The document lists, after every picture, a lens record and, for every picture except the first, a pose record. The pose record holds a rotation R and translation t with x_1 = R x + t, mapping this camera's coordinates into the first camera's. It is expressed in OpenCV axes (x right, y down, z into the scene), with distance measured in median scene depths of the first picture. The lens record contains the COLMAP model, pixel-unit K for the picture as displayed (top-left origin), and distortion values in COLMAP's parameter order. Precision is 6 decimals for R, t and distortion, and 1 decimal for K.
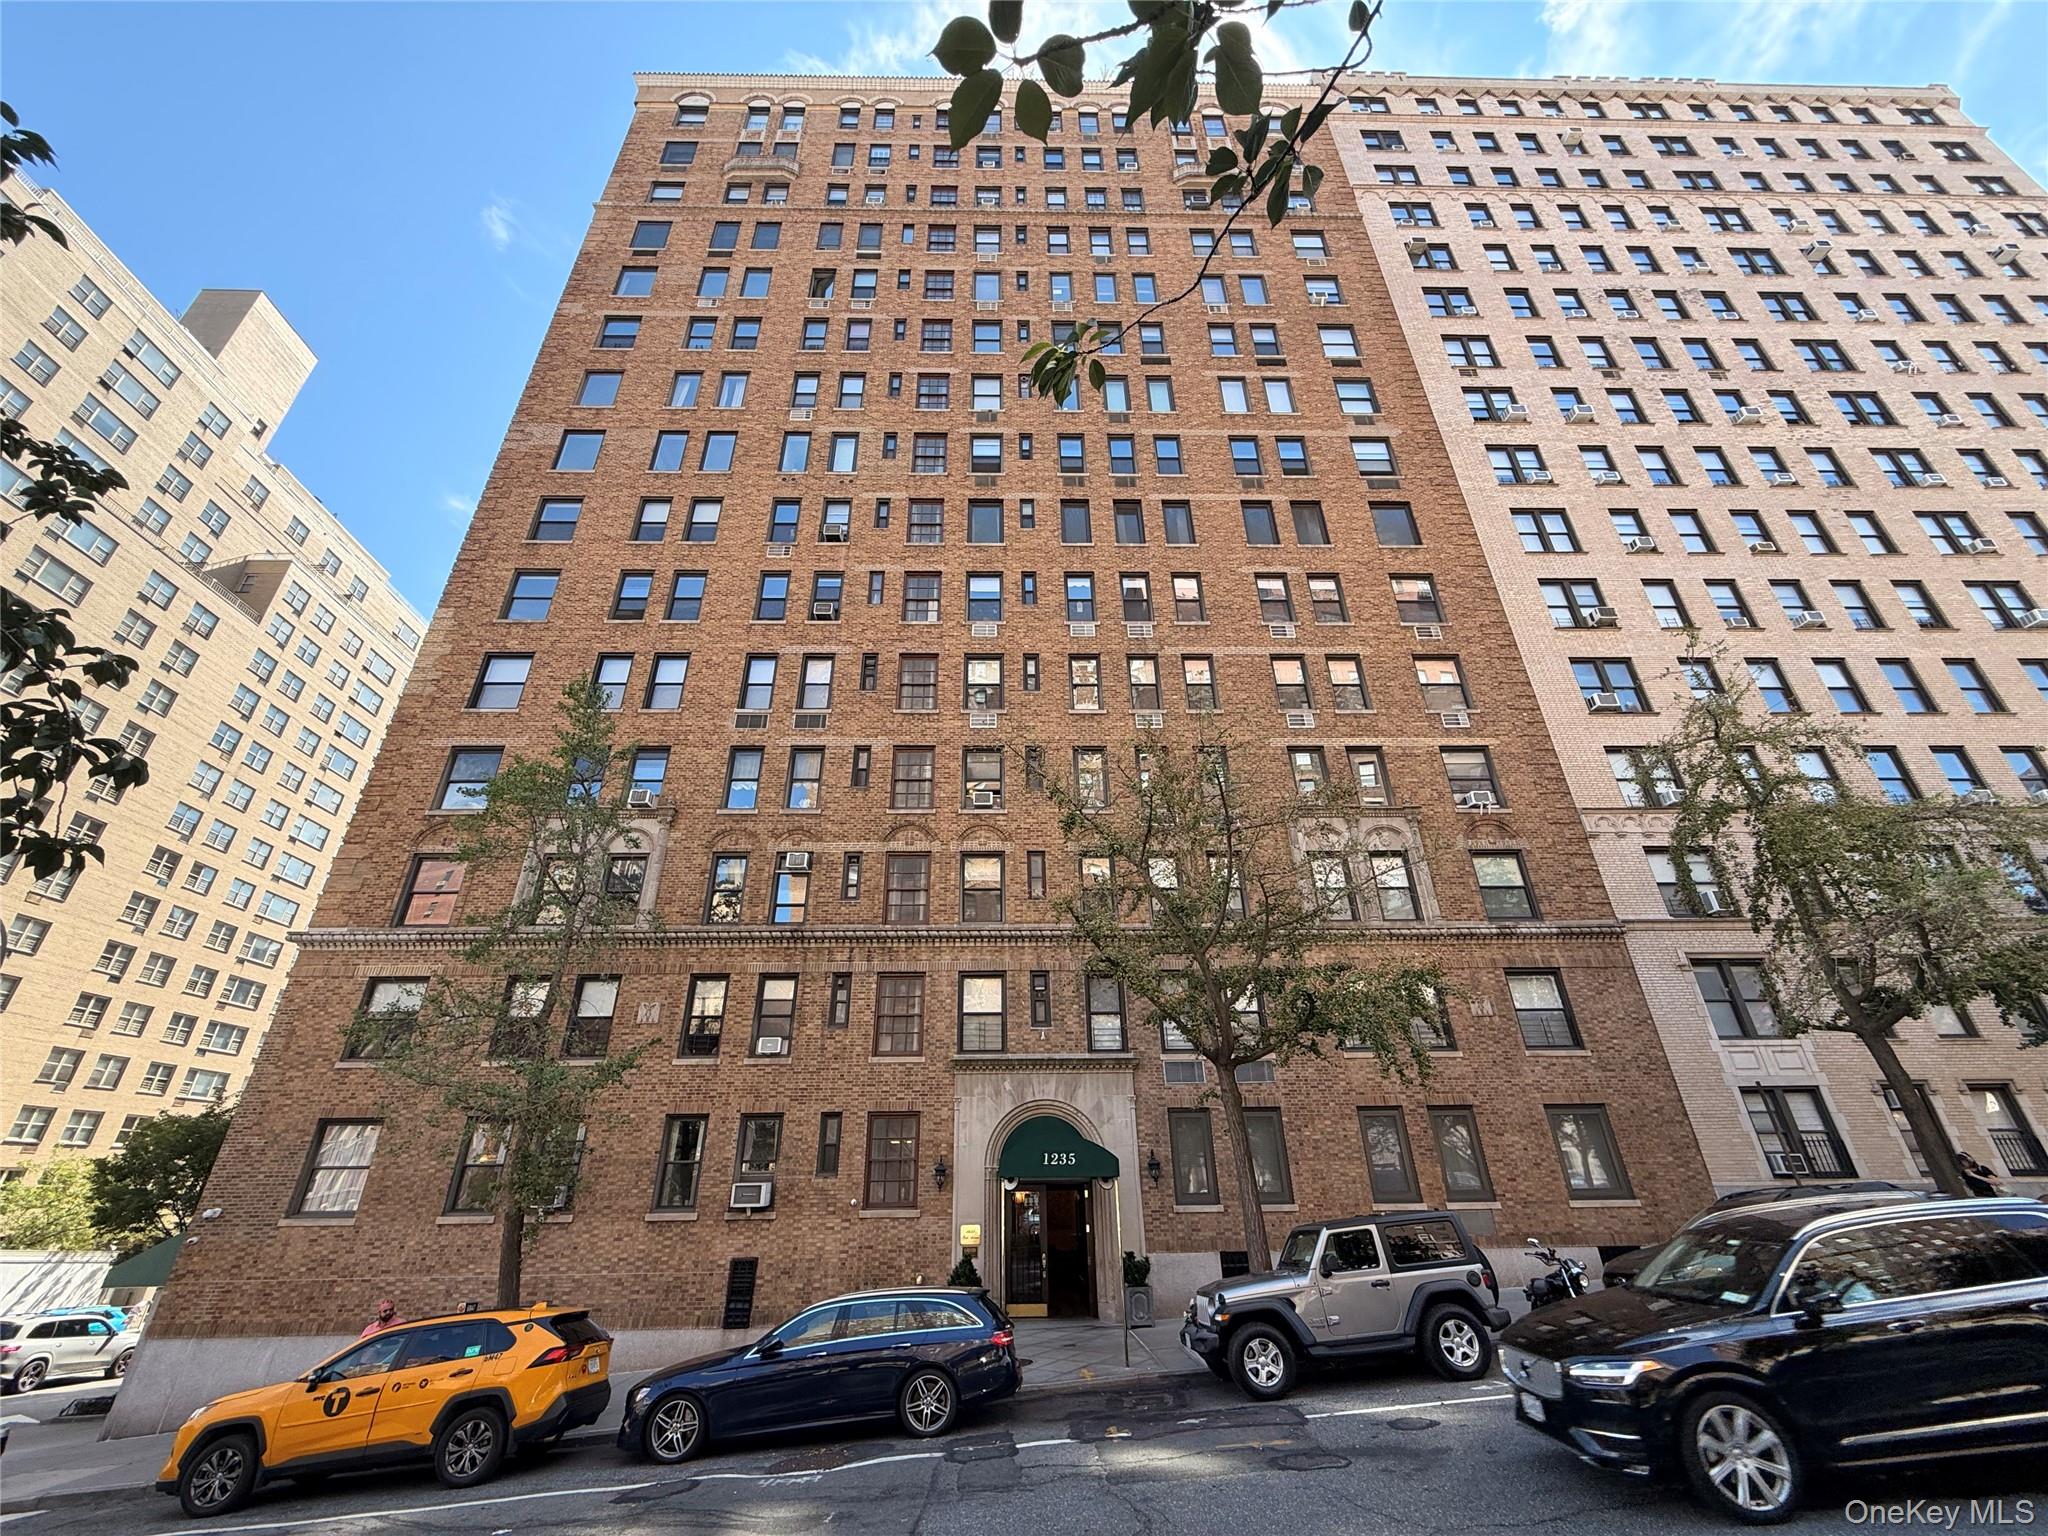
lens RADIAL K [[819.3, 0, 1018.8], [0, 819.3, 765.8], [0, 0, 1]] dist [0.000140, -0.000652]
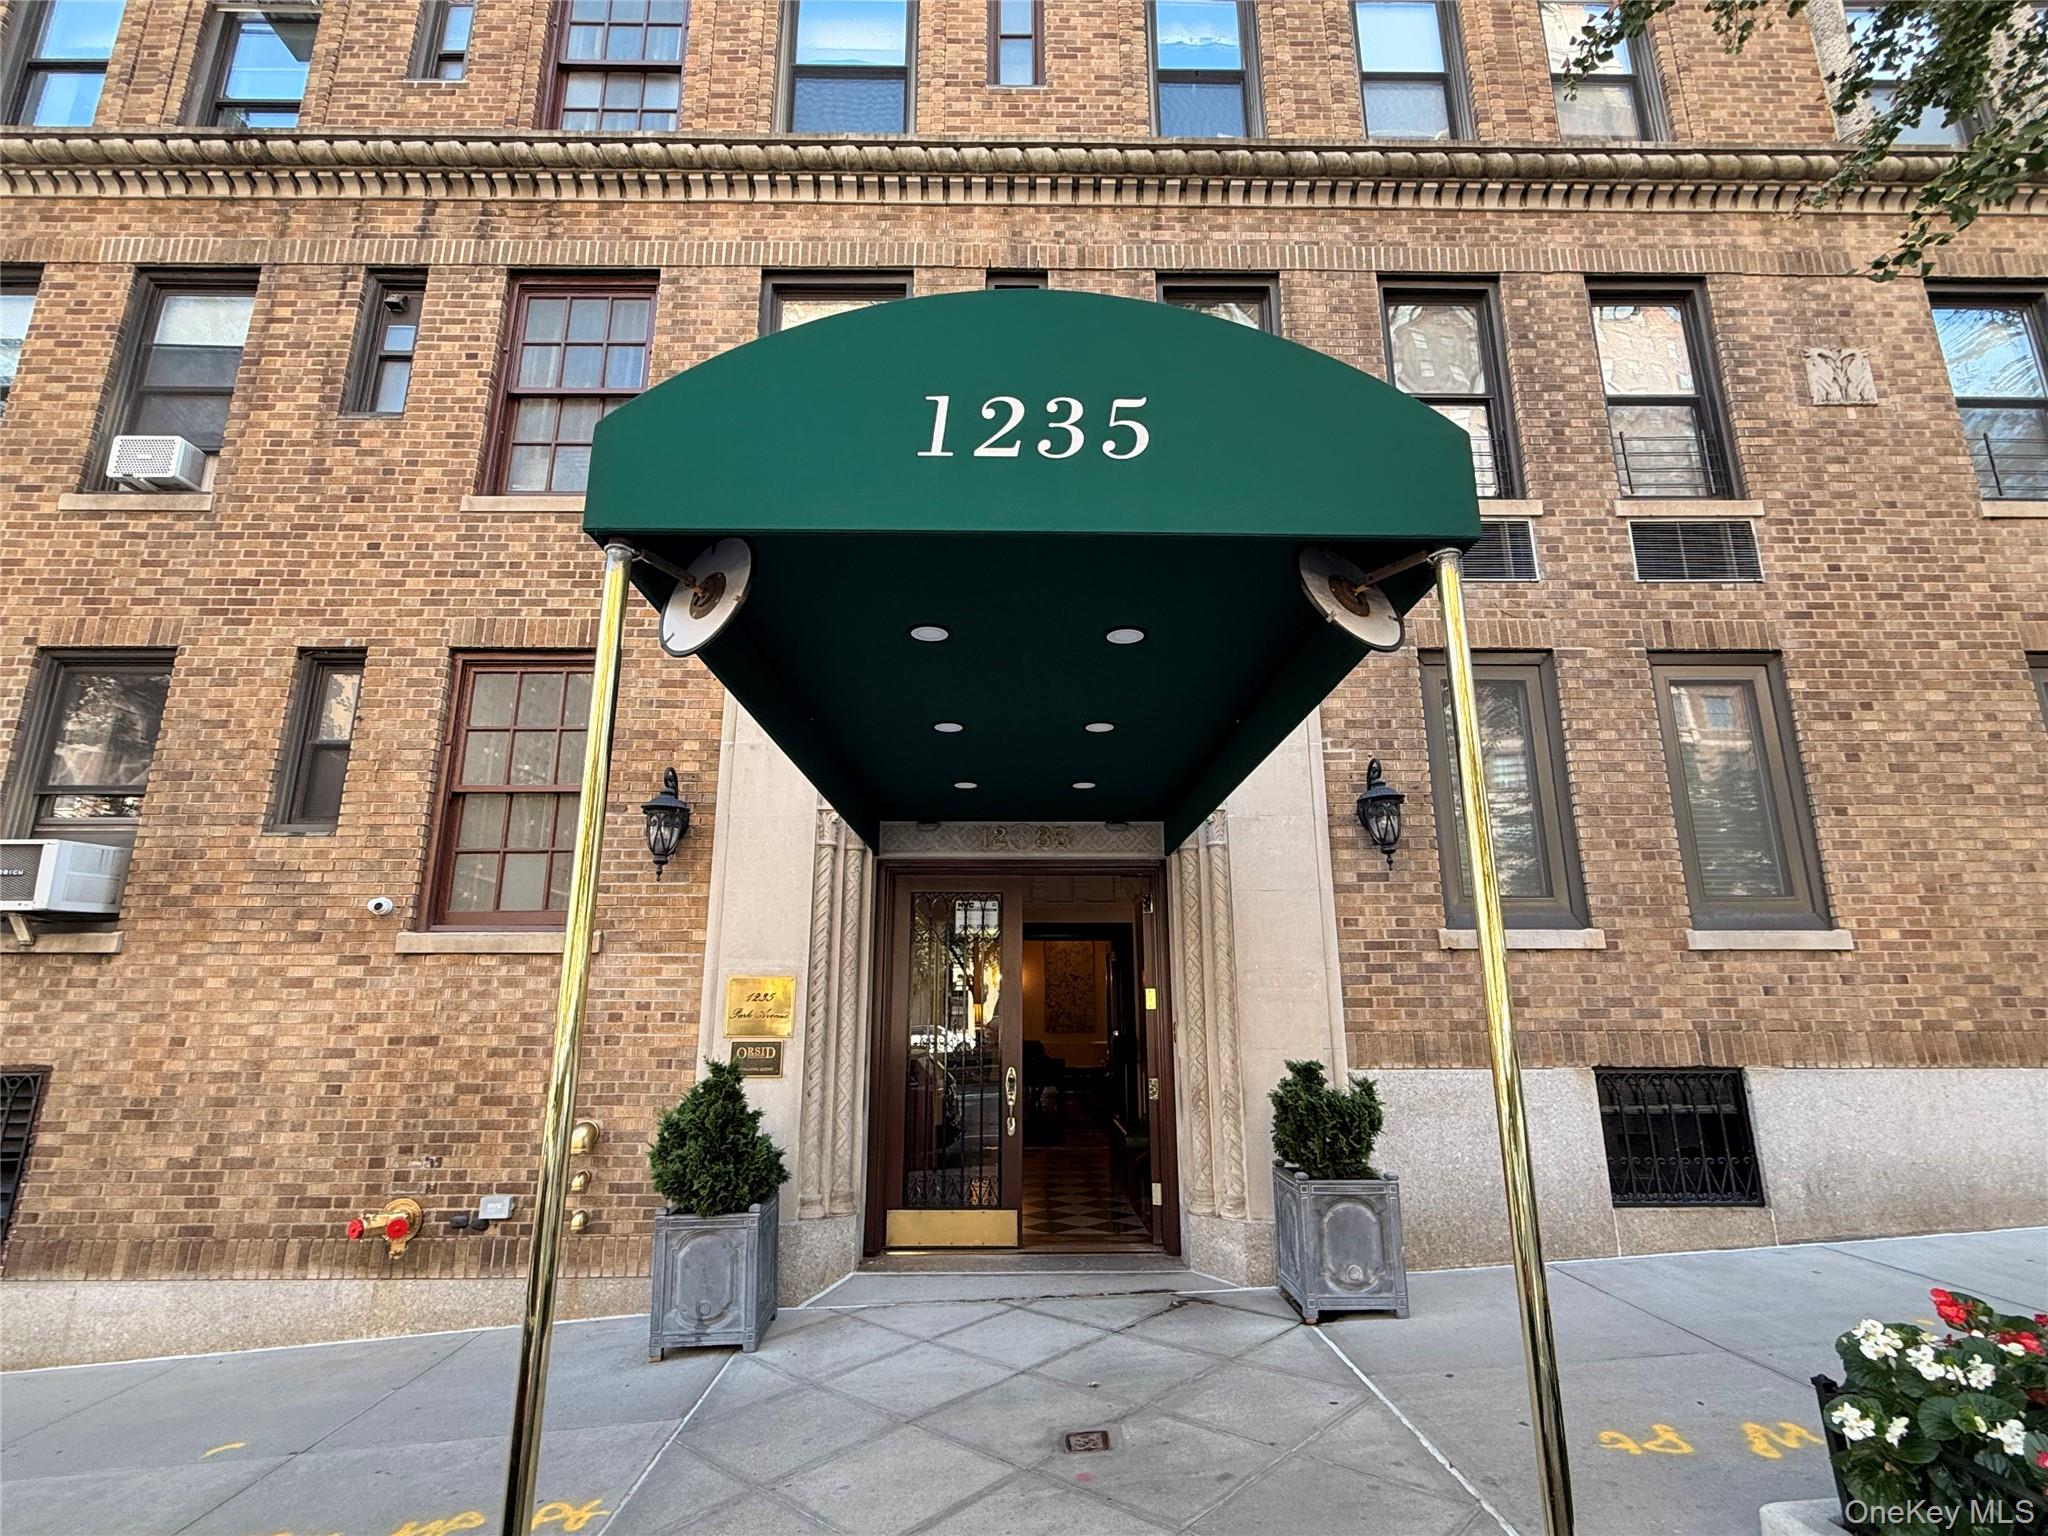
lens RADIAL K [[960.0, 0, 1028.0], [0, 960.0, 773.9], [0, 0, 1]] dist [-0.003800, -0.000405]
pose [[0.999919, 0.008821, -0.009194, 0.038734], [-0.006302, 0.969546, 0.244829, 0.388010], [0.011074, -0.244751, 0.969523, 0.656251]]
